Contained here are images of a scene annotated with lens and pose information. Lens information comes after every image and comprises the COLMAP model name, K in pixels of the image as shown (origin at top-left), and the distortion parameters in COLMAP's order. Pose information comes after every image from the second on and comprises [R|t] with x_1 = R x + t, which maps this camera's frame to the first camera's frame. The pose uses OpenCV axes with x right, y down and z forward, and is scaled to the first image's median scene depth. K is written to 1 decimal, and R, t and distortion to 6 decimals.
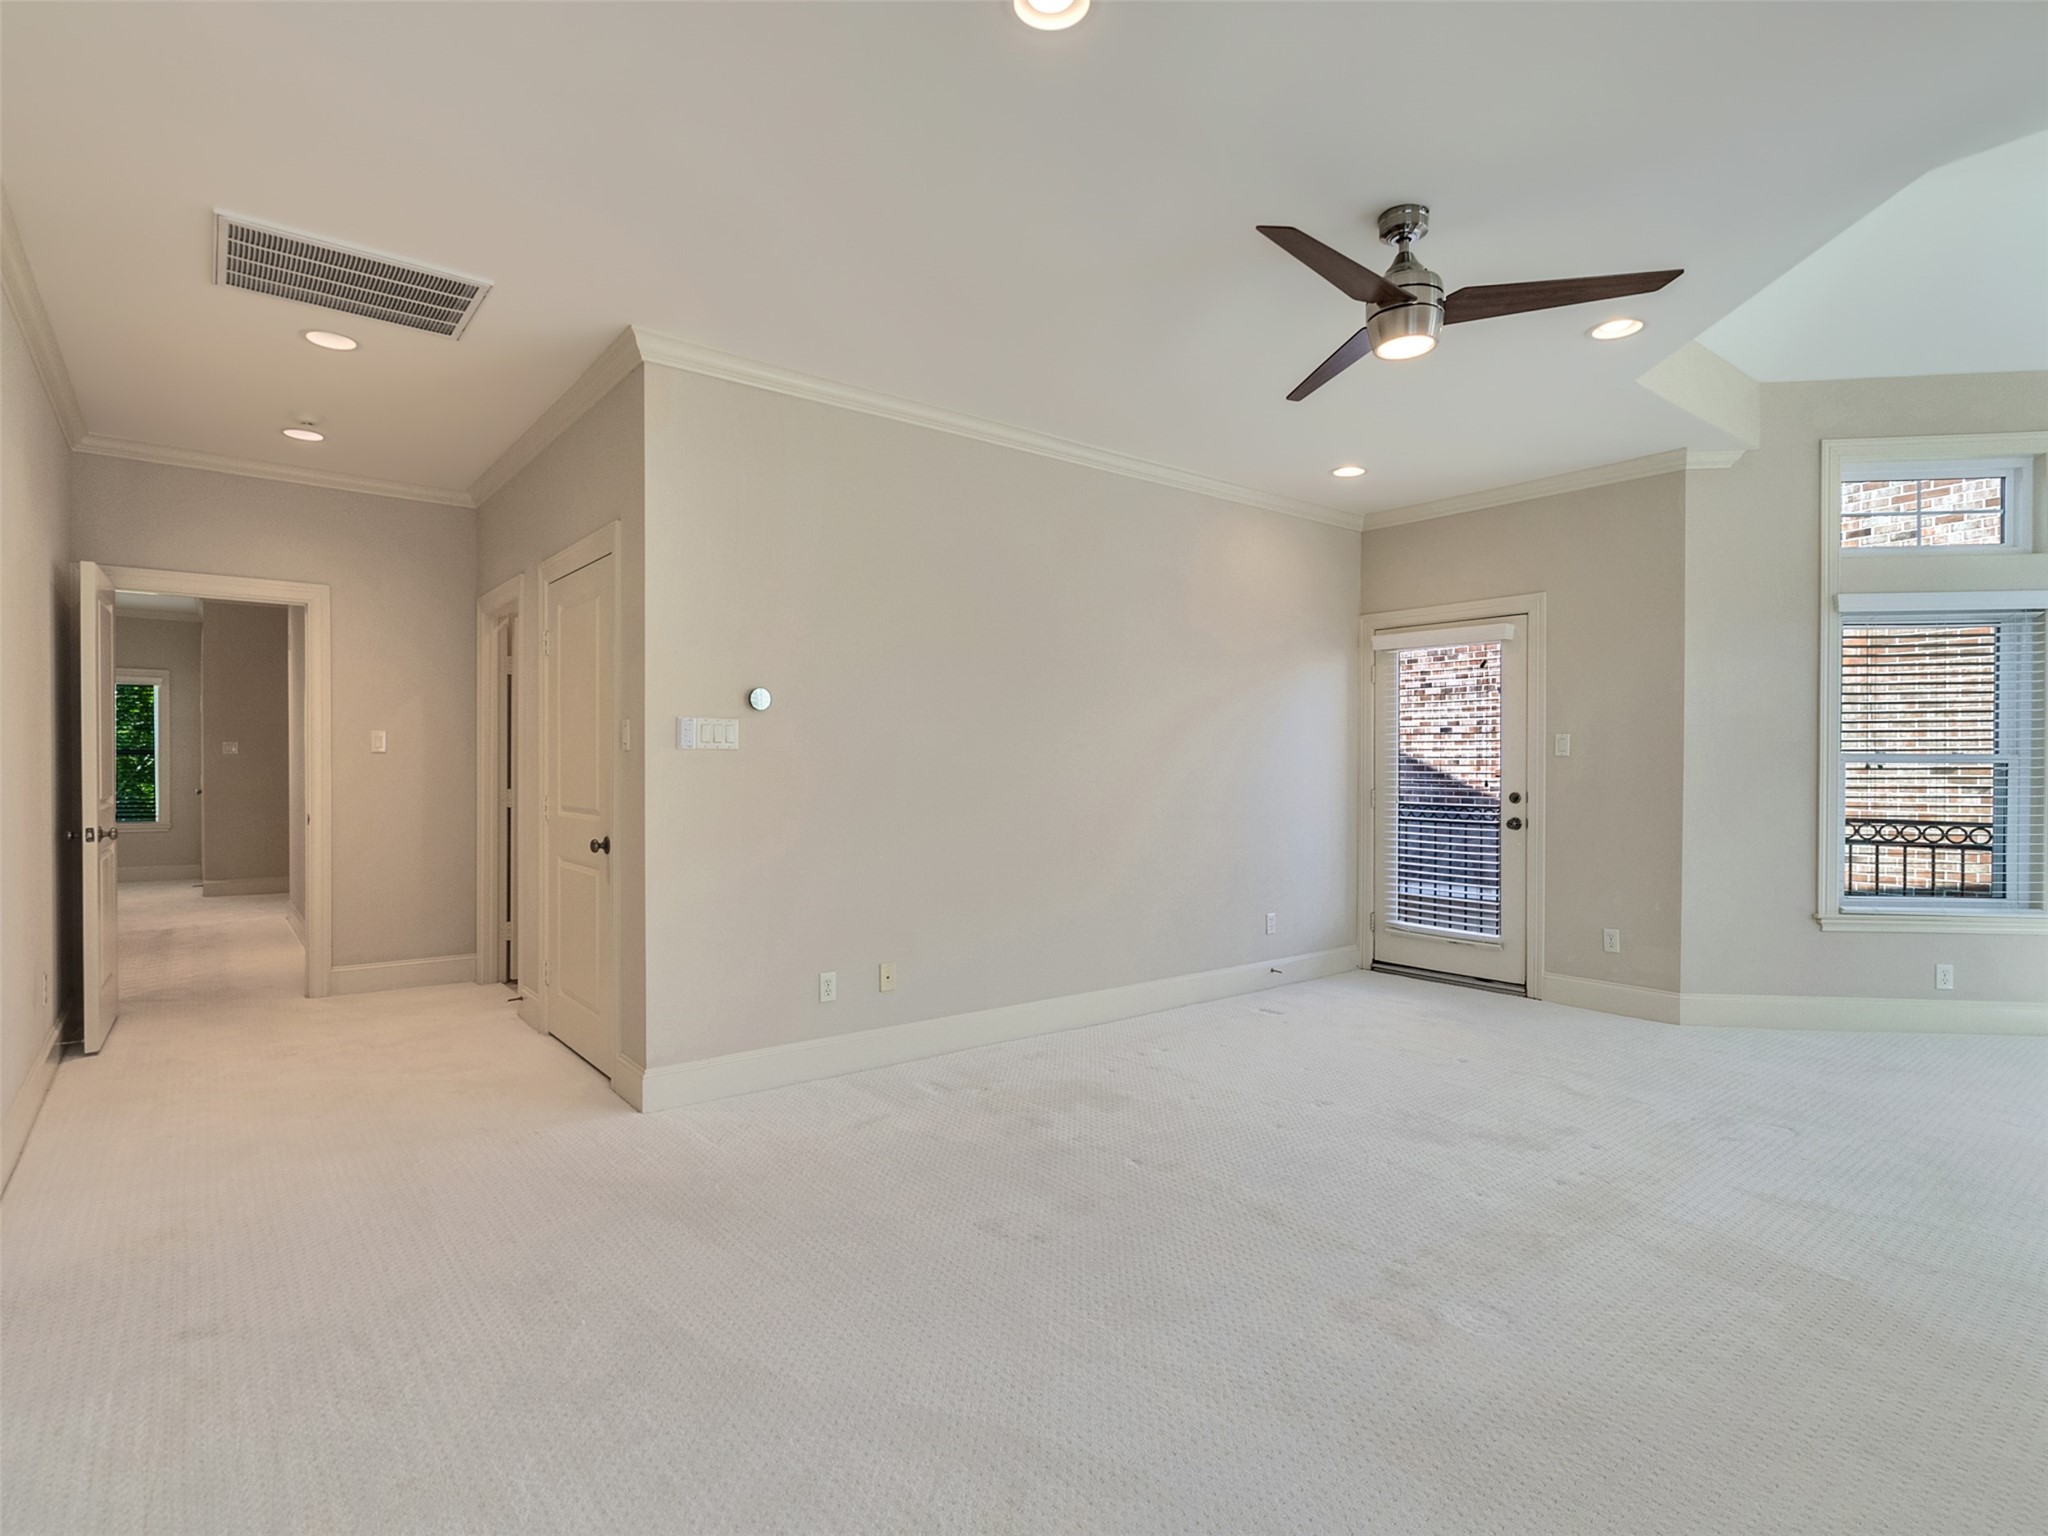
lens RADIAL K [[1049.6, 0, 1010.5], [0, 1049.6, 773.6], [0, 0, 1]] dist [-0.002661, 0.002480]
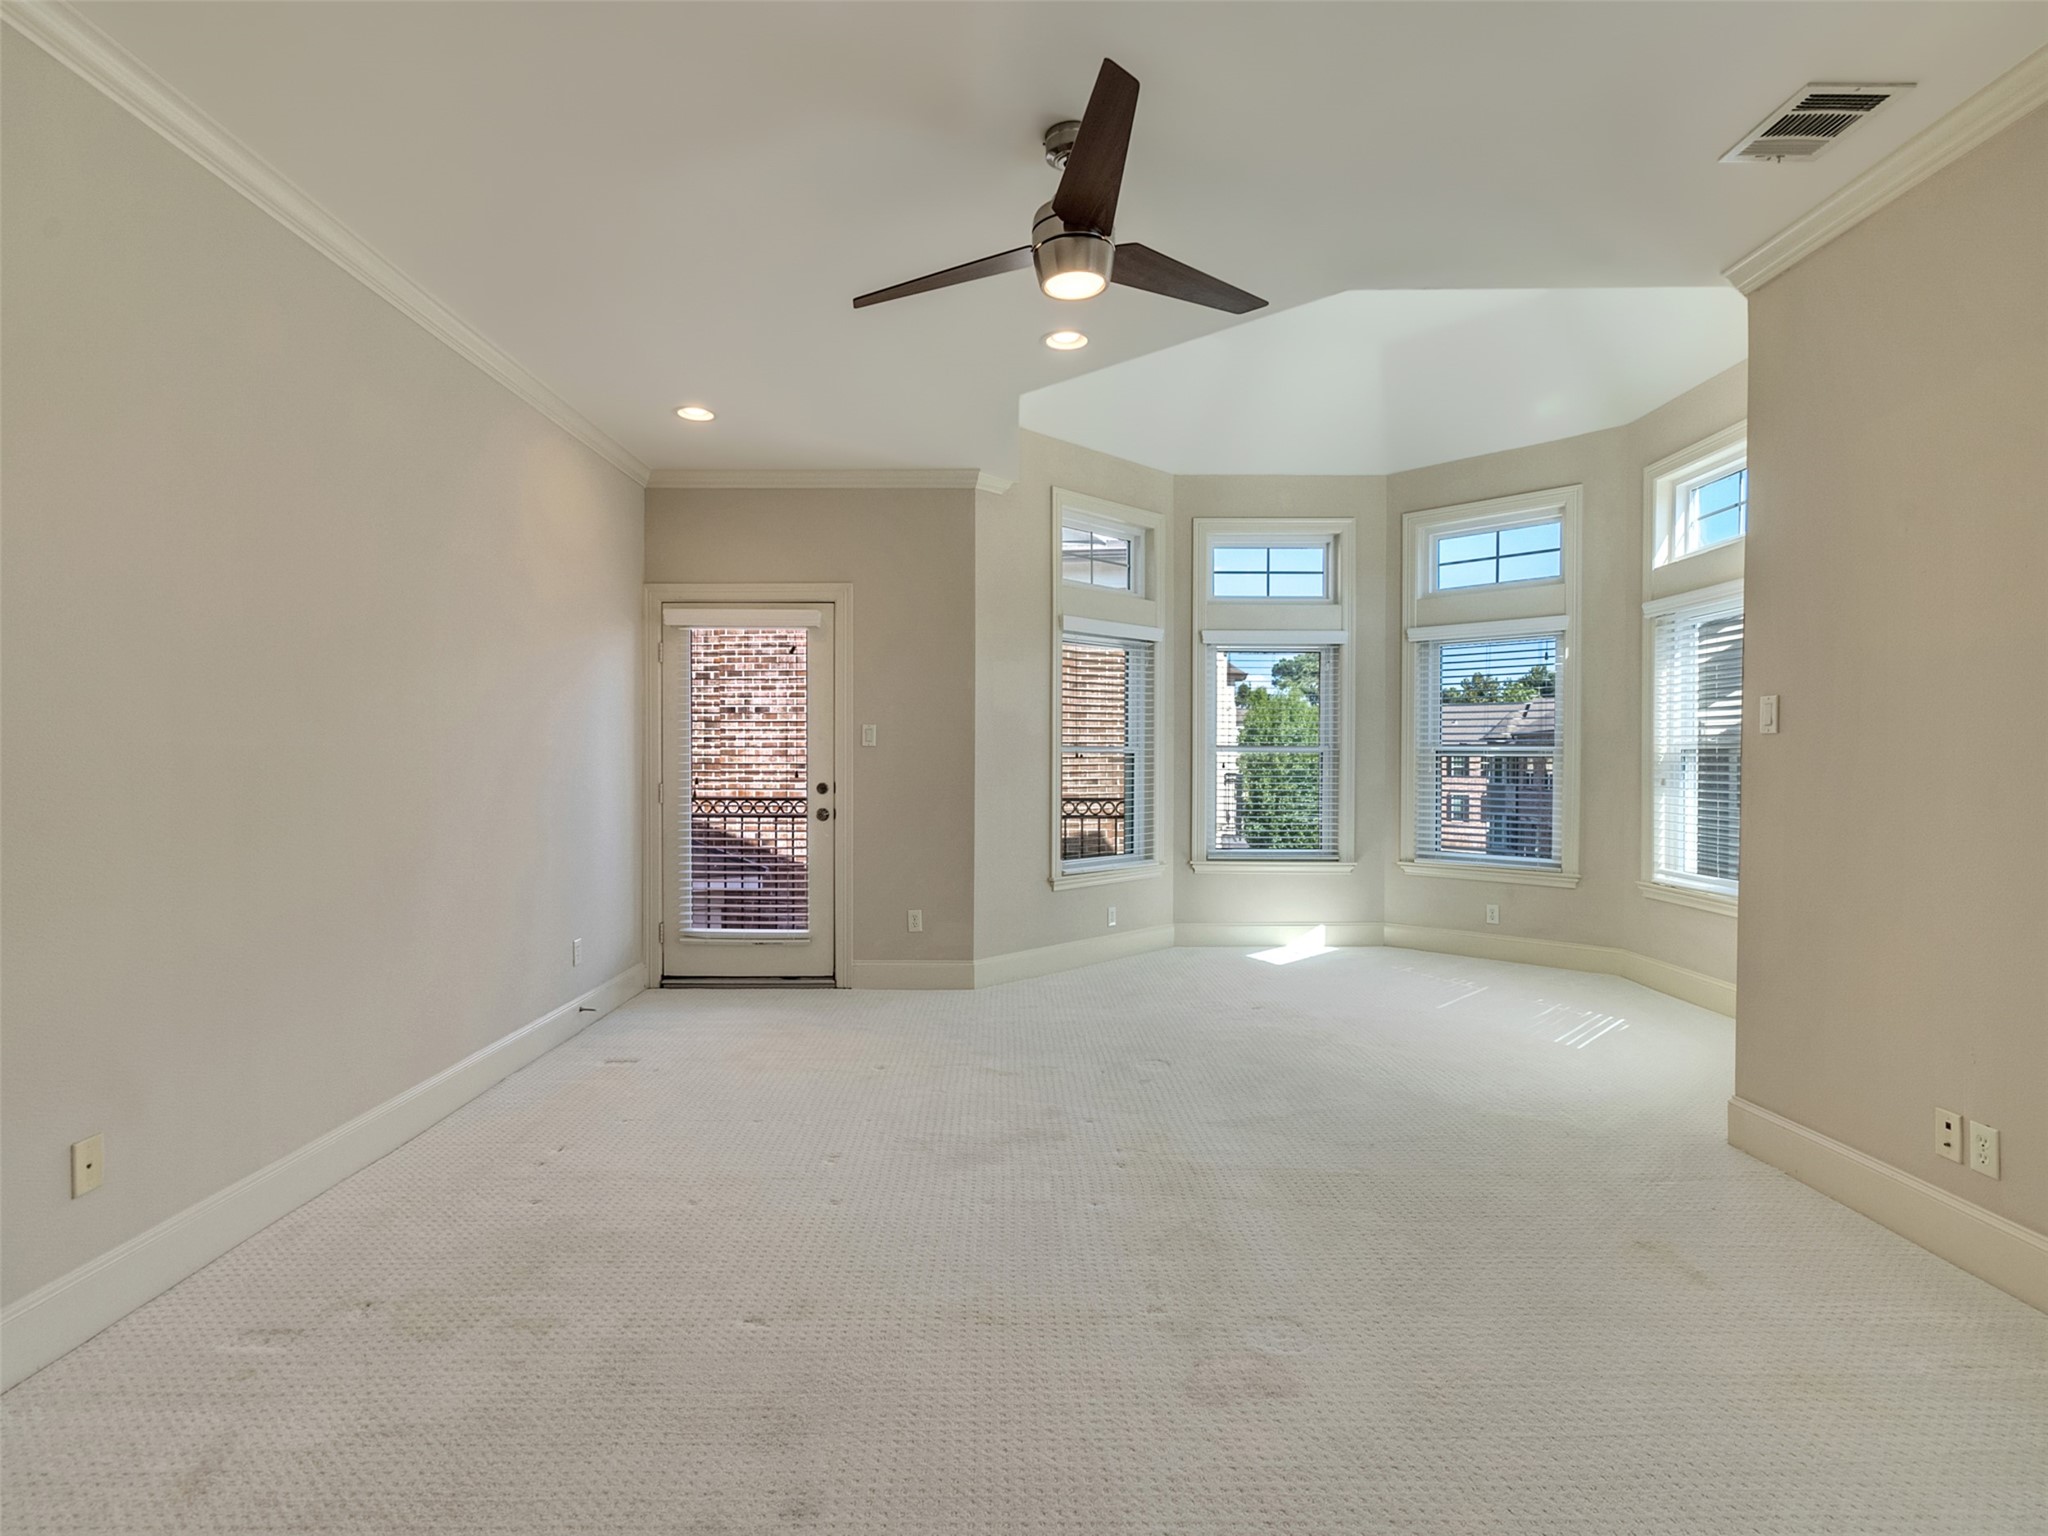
lens RADIAL K [[1049.6, 0, 1011.8], [0, 1049.6, 766.8], [0, 0, 1]] dist [-0.002661, 0.002480]
pose [[0.619799, -0.008981, 0.784709, -0.209183], [0.007742, 0.999956, 0.005329, -0.001020], [-0.784722, 0.002772, 0.619841, 0.283303]]
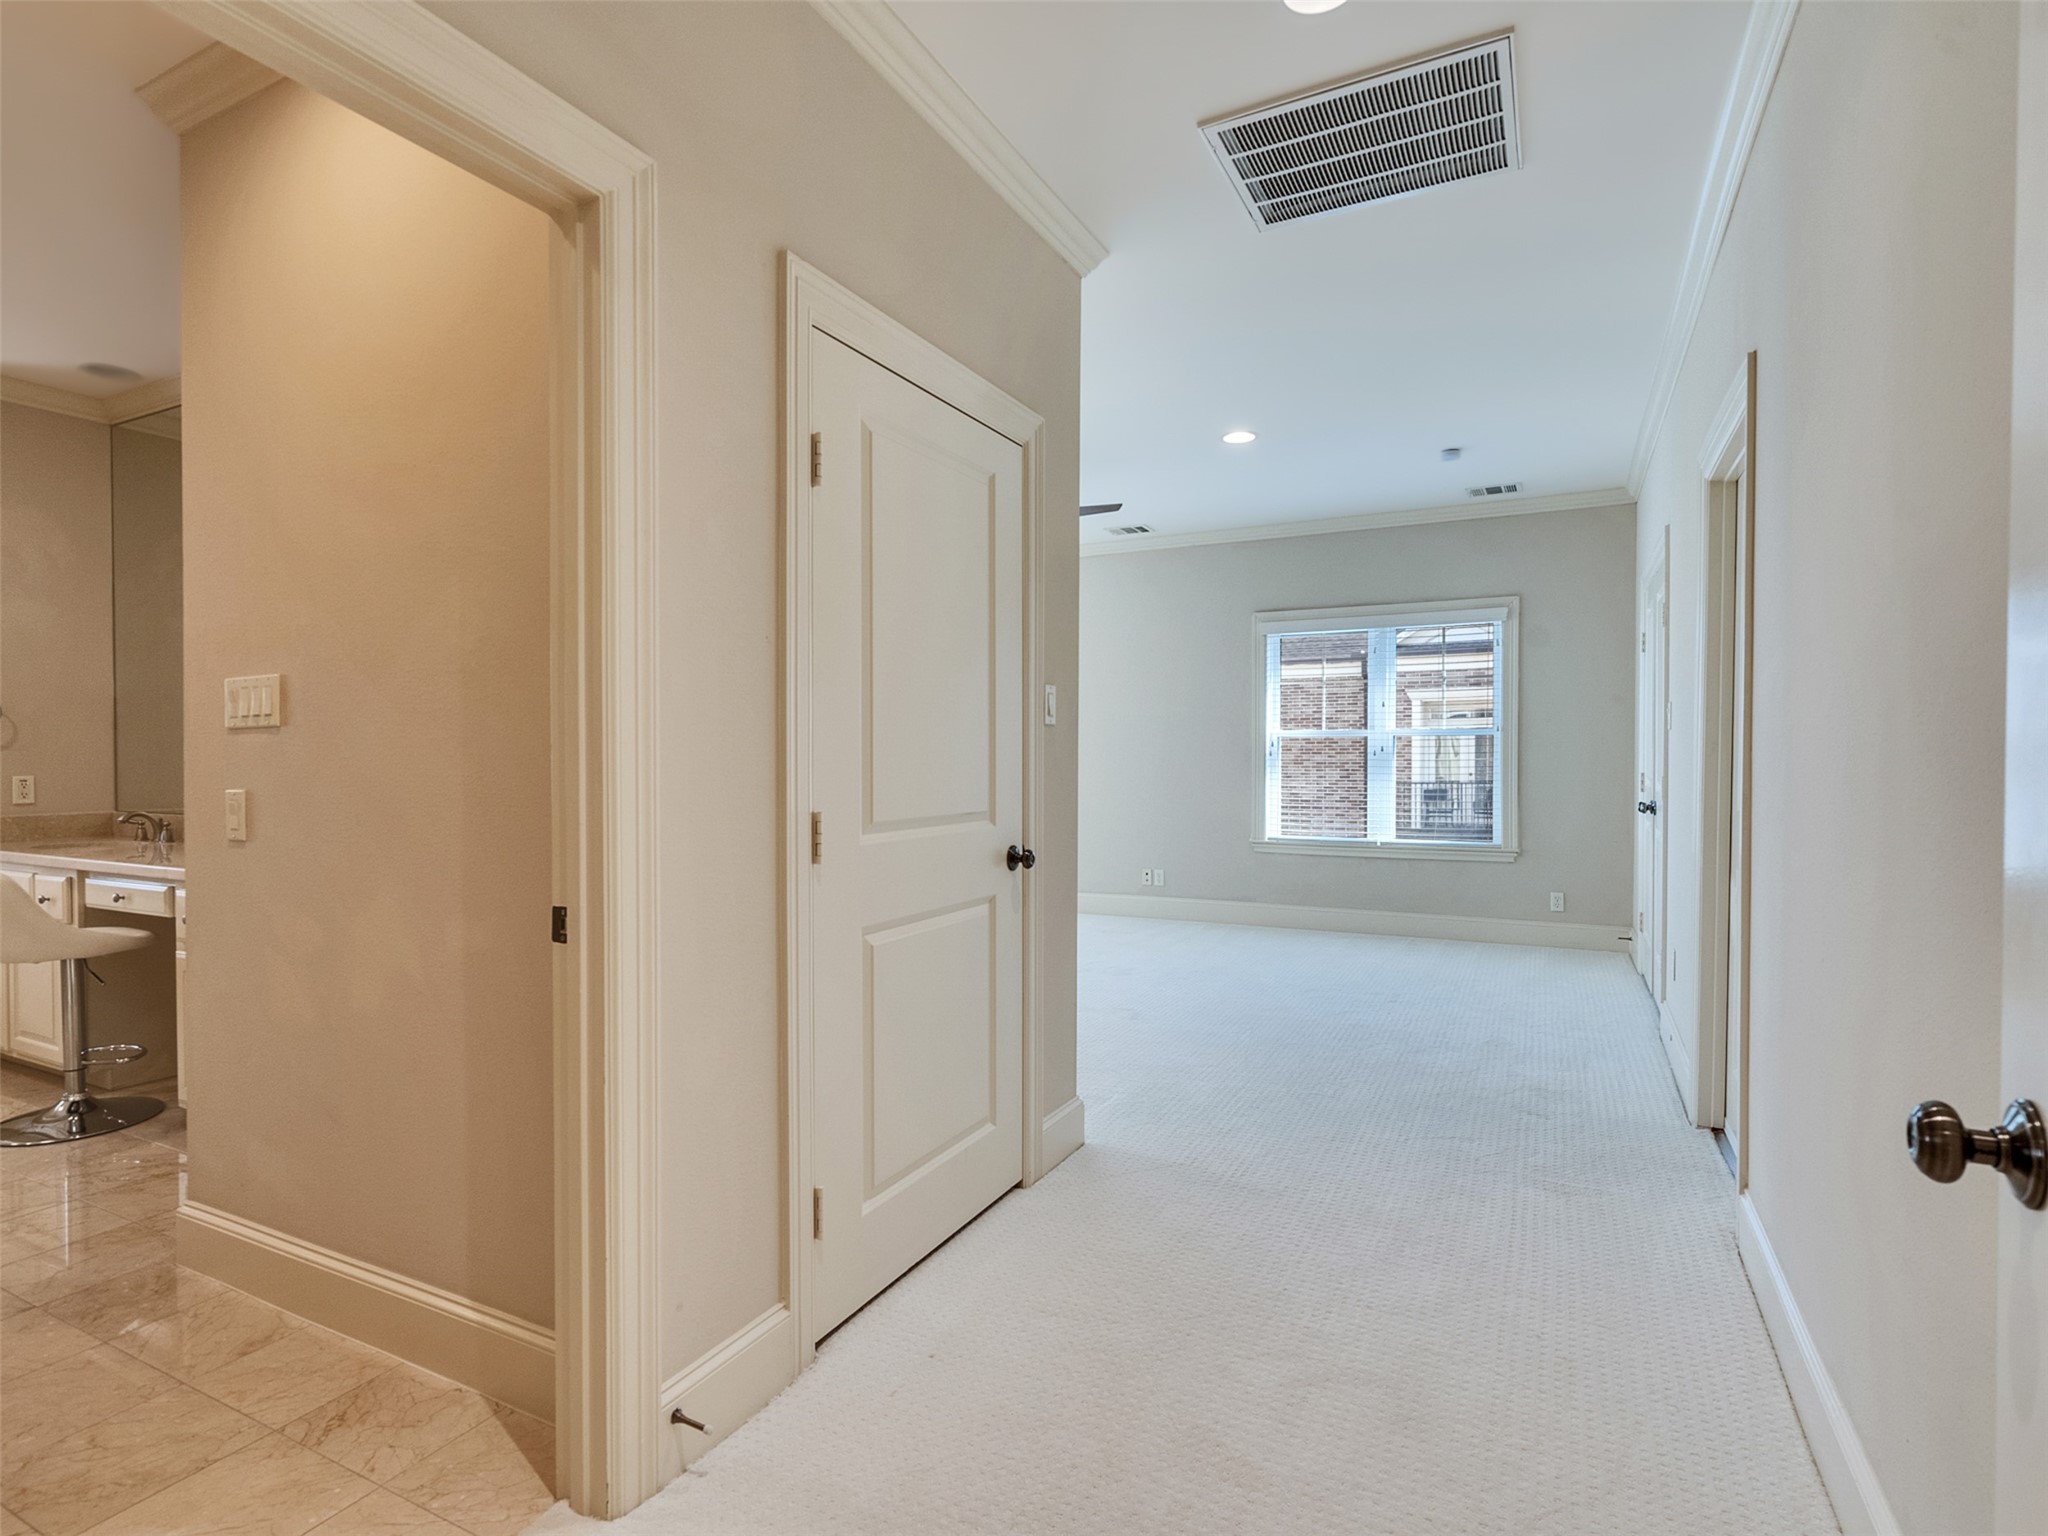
lens RADIAL K [[1049.6, 0, 1008.1], [0, 1049.6, 768.2], [0, 0, 1]] dist [-0.002661, 0.002480]
pose [[-0.409821, -0.013615, 0.912064, -0.838245], [0.008078, 0.999795, 0.018554, -0.003705], [-0.912130, 0.014972, -0.409628, 1.054433]]
